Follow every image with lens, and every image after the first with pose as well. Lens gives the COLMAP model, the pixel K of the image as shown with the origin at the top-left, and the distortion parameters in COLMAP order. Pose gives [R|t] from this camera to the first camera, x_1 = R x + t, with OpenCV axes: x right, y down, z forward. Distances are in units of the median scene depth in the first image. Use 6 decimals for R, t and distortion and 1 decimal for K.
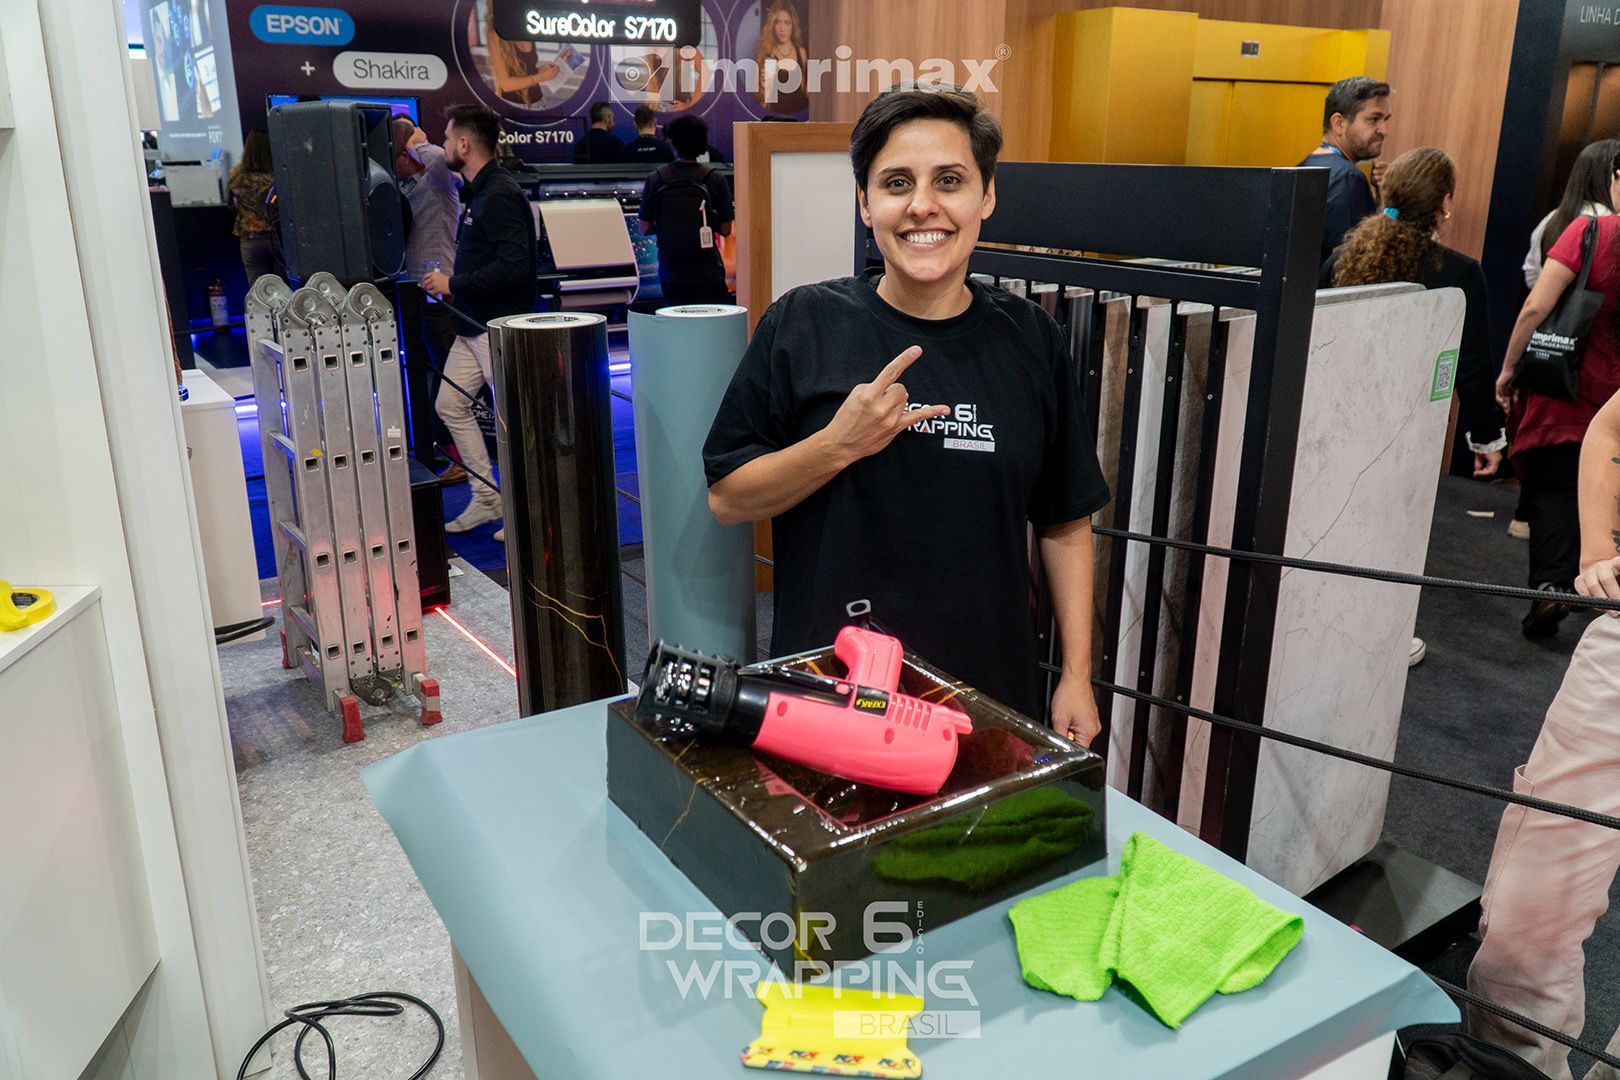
lens RADIAL K [[1247.1, 0, 812.6], [0, 1247.1, 536.9], [0, 0, 1]] dist [-0.014257, 0.026898]
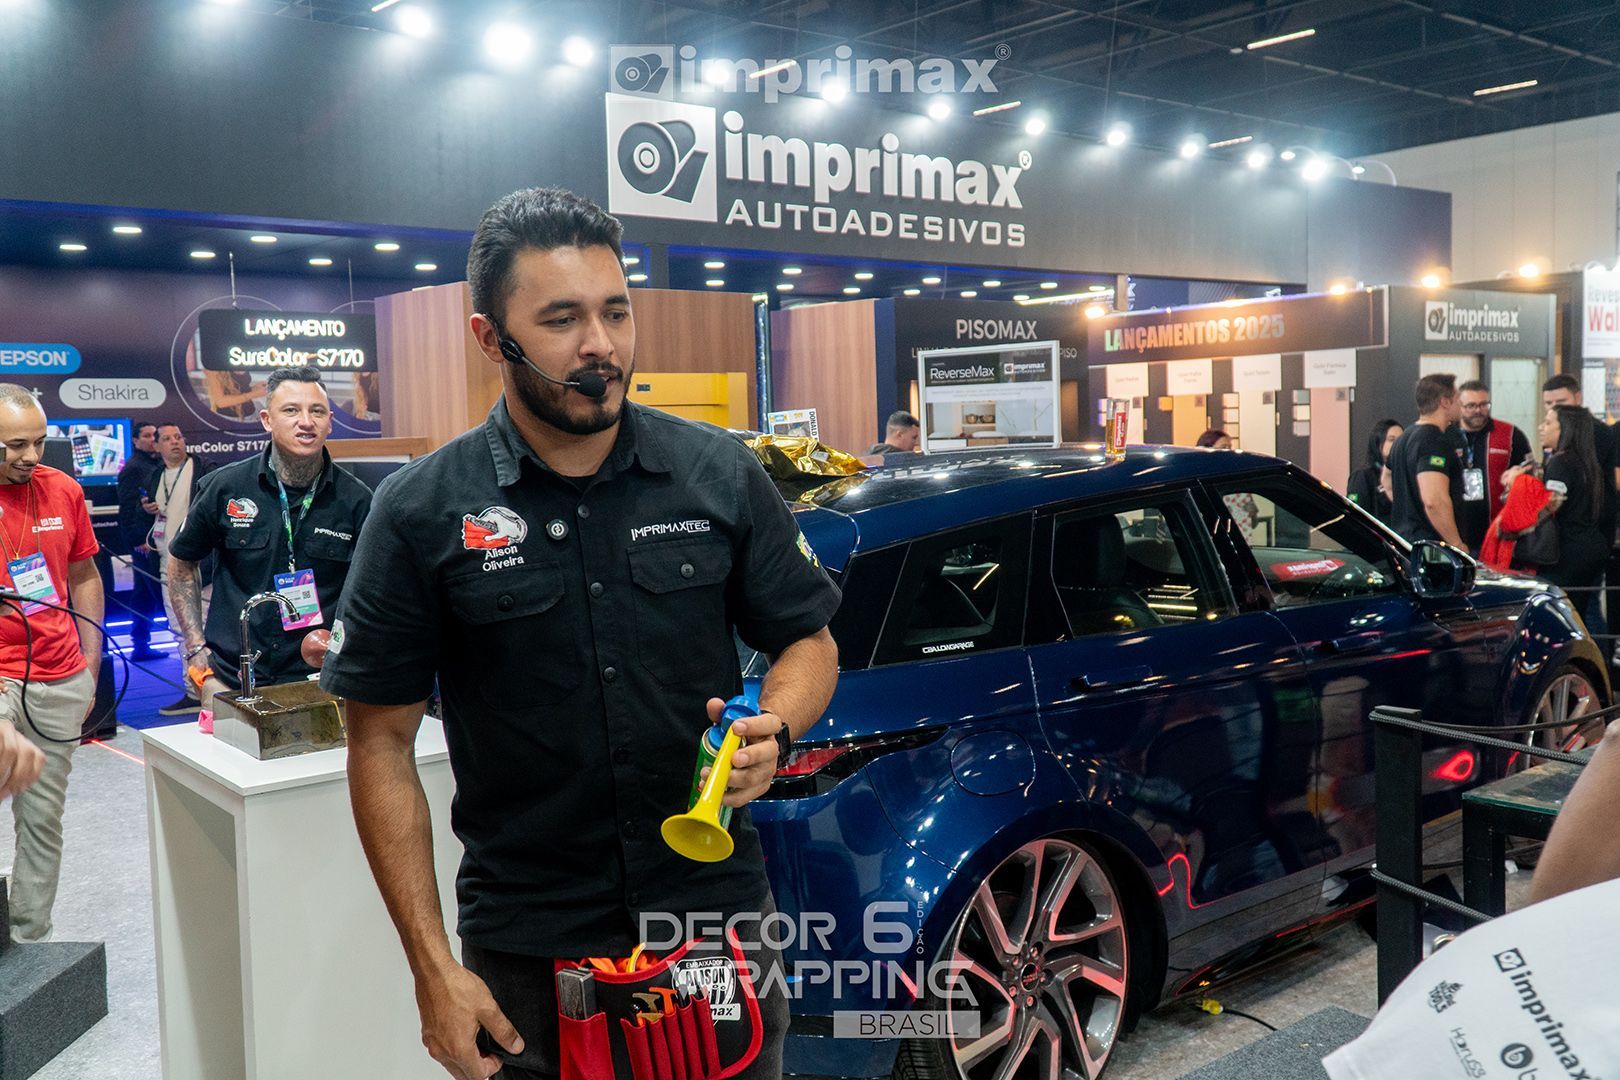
lens RADIAL K [[1475.6, 0, 821.6], [0, 1475.6, 548.1], [0, 0, 1]] dist [0.035582, 0.000000]
pose [[0.992935, -0.035555, 0.113205, 0.158875], [0.060308, 0.972855, -0.223418, 0.117307], [-0.102188, 0.228667, 0.968127, -0.385513]]
